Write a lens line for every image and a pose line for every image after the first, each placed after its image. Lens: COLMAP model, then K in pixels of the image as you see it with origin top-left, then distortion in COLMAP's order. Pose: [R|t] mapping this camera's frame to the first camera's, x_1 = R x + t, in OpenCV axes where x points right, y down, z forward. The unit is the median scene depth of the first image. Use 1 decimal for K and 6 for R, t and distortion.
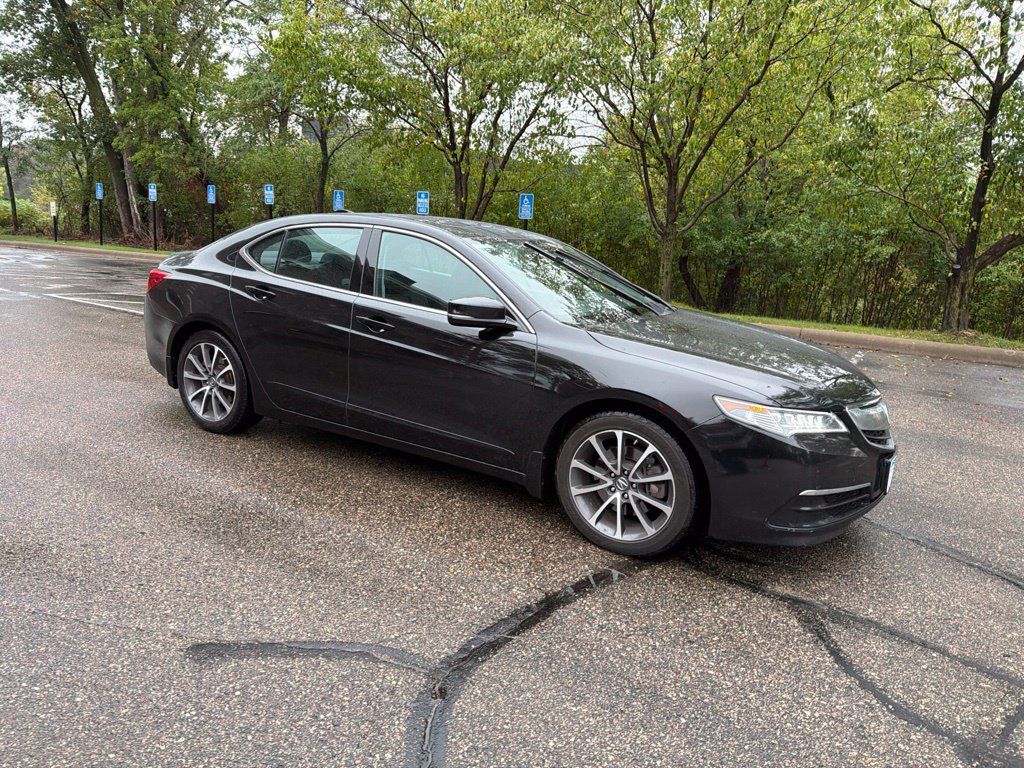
lens RADIAL K [[719.4, 0, 514.4], [0, 719.4, 383.7], [0, 0, 1]] dist [0.021400, -0.024944]
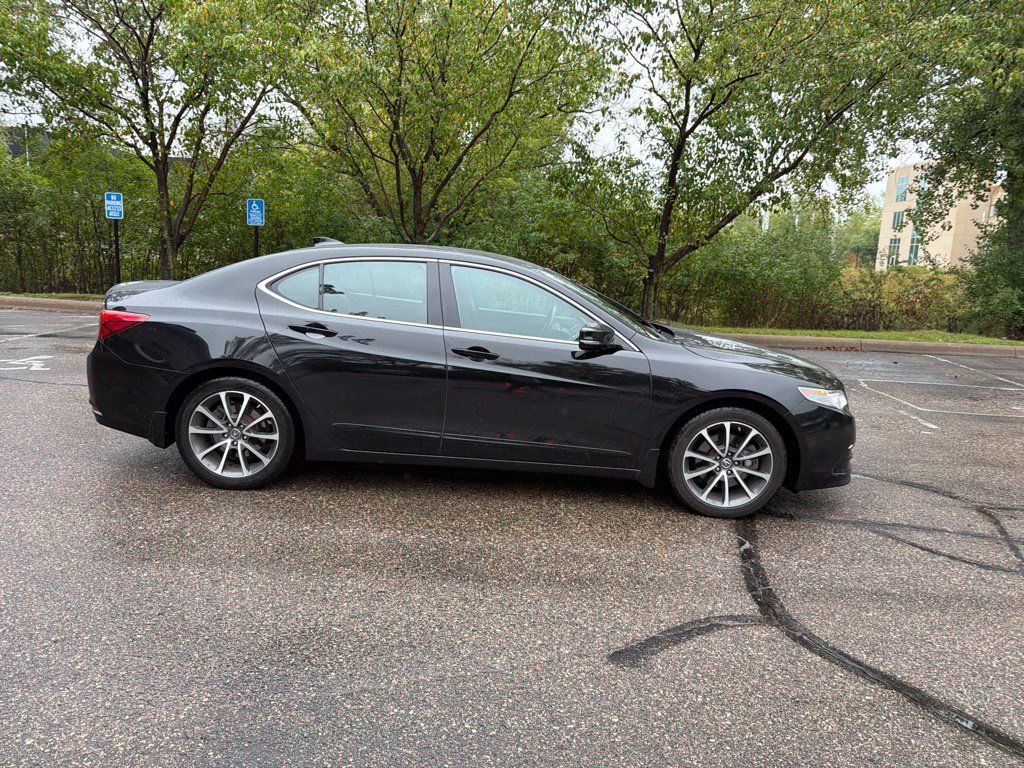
lens RADIAL K [[719.5, 0, 511.0], [0, 719.5, 392.7], [0, 0, 1]] dist [0.025756, -0.033589]
pose [[0.862597, -0.110698, 0.493633, -0.748910], [0.103271, 0.993750, 0.042390, -0.074679], [-0.495240, 0.014413, 0.868637, 0.068893]]
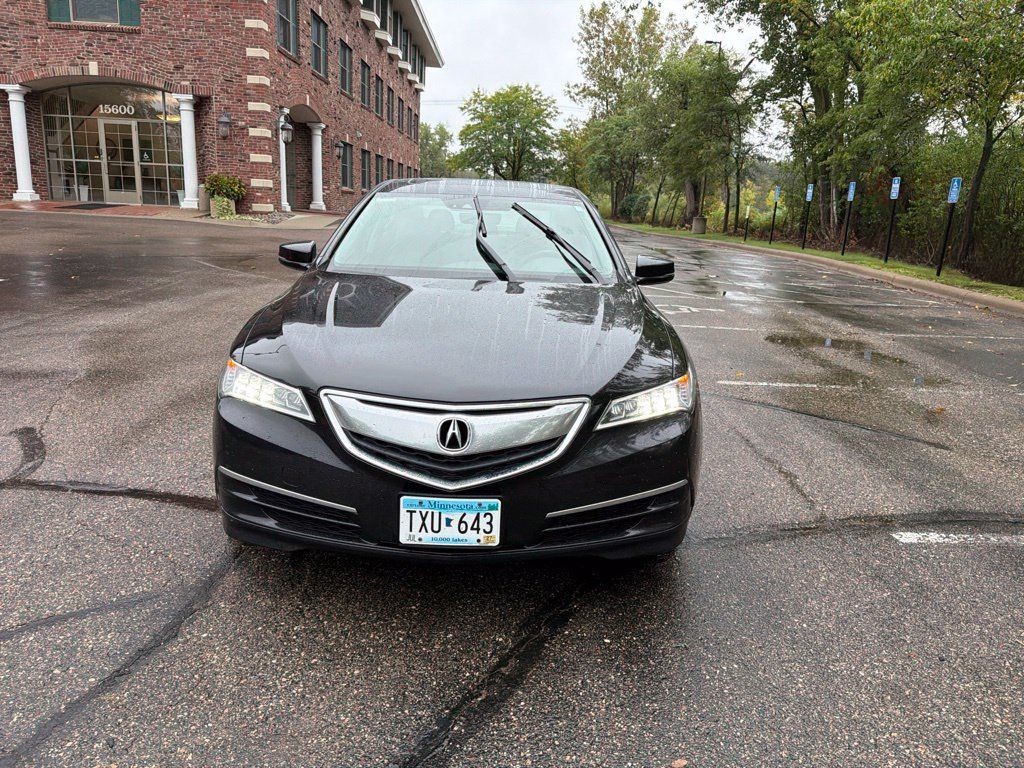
lens RADIAL K [[721.8, 0, 512.6], [0, 721.8, 379.9], [0, 0, 1]] dist [0.020265, -0.024327]
pose [[0.528706, 0.171075, -0.831387, 1.059702], [-0.186298, 0.978983, 0.082972, -0.066367], [0.828108, 0.111018, 0.549465, 0.683569]]
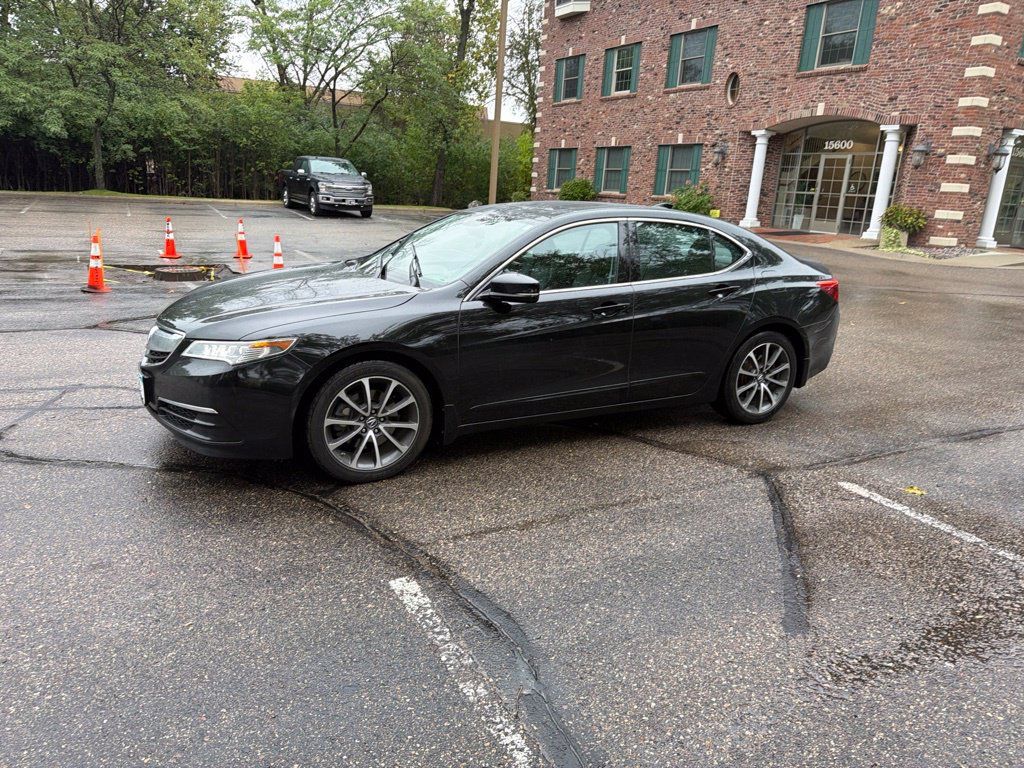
lens RADIAL K [[716.4, 0, 502.5], [0, 716.4, 394.6], [0, 0, 1]] dist [0.016195, -0.020796]
pose [[-0.505338, 0.156279, -0.848652, 1.204441], [-0.256827, 0.911658, 0.320812, -0.379041], [0.823816, 0.380075, -0.420559, 1.961367]]
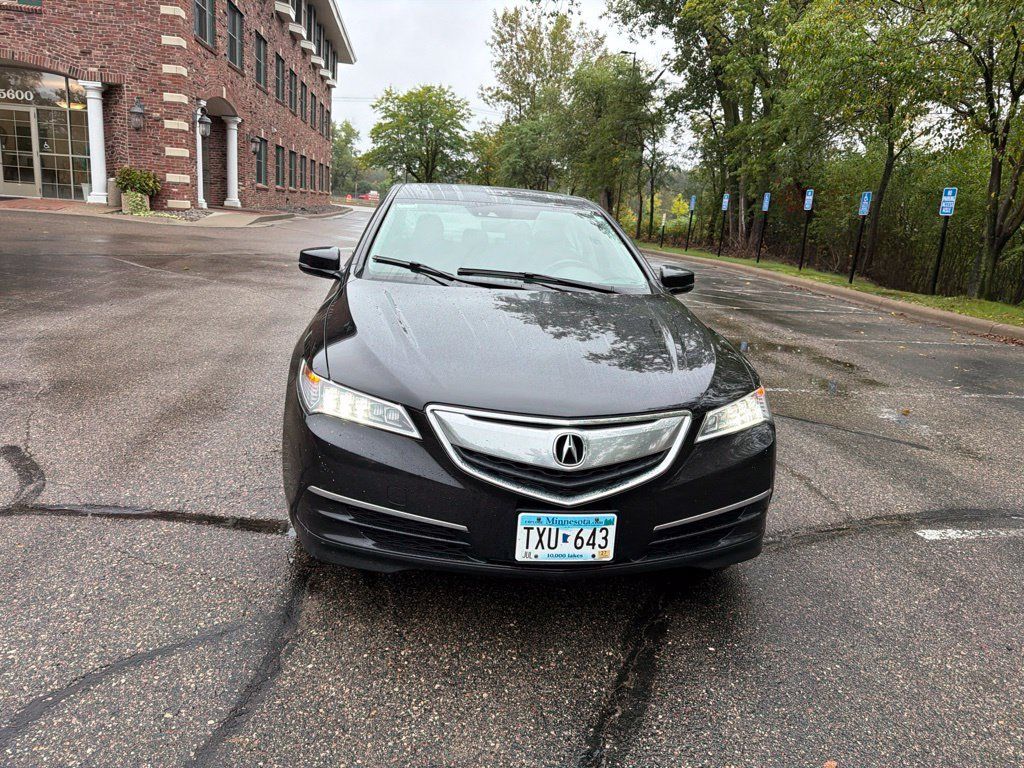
lens RADIAL K [[722.1, 0, 512.8], [0, 722.1, 381.1], [0, 0, 1]] dist [0.019840, -0.024773]
pose [[0.630947, 0.166061, -0.757846, 0.949700], [-0.187586, 0.980494, 0.058673, -0.043654], [0.752806, 0.105142, 0.649790, 0.540659]]
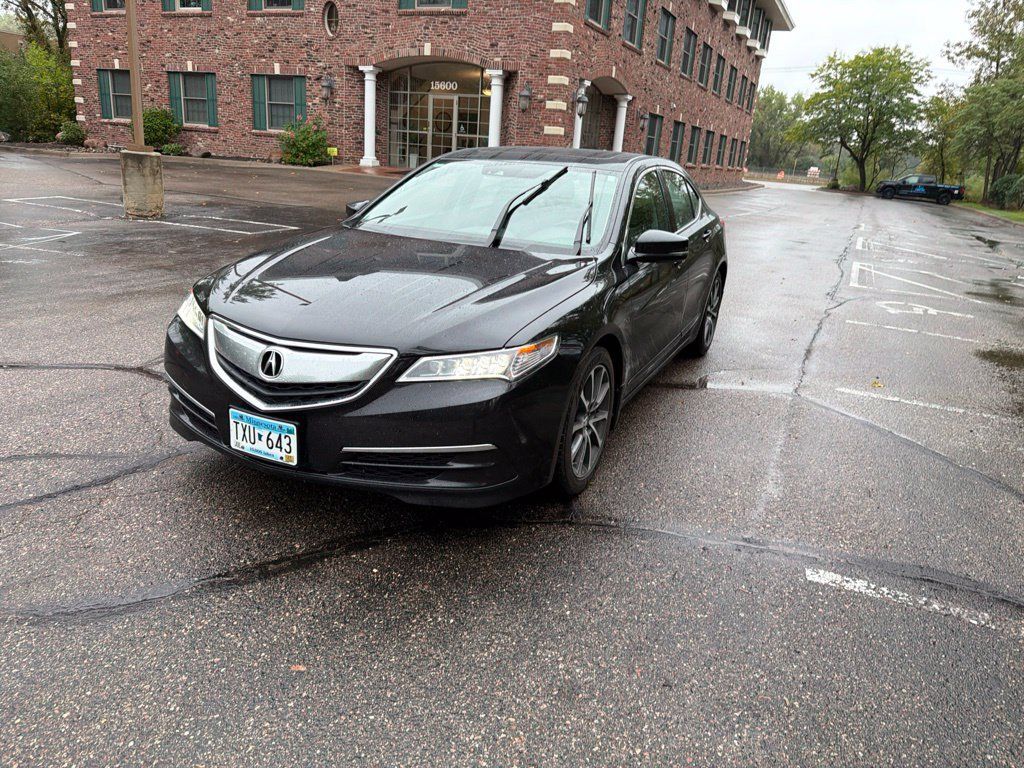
lens RADIAL K [[716.6, 0, 510.9], [0, 716.6, 397.2], [0, 0, 1]] dist [0.010321, -0.011935]
pose [[0.102514, 0.271161, -0.957059, 1.252866], [-0.261807, 0.935561, 0.237027, -0.164644], [0.959660, 0.226266, 0.166900, 1.116530]]
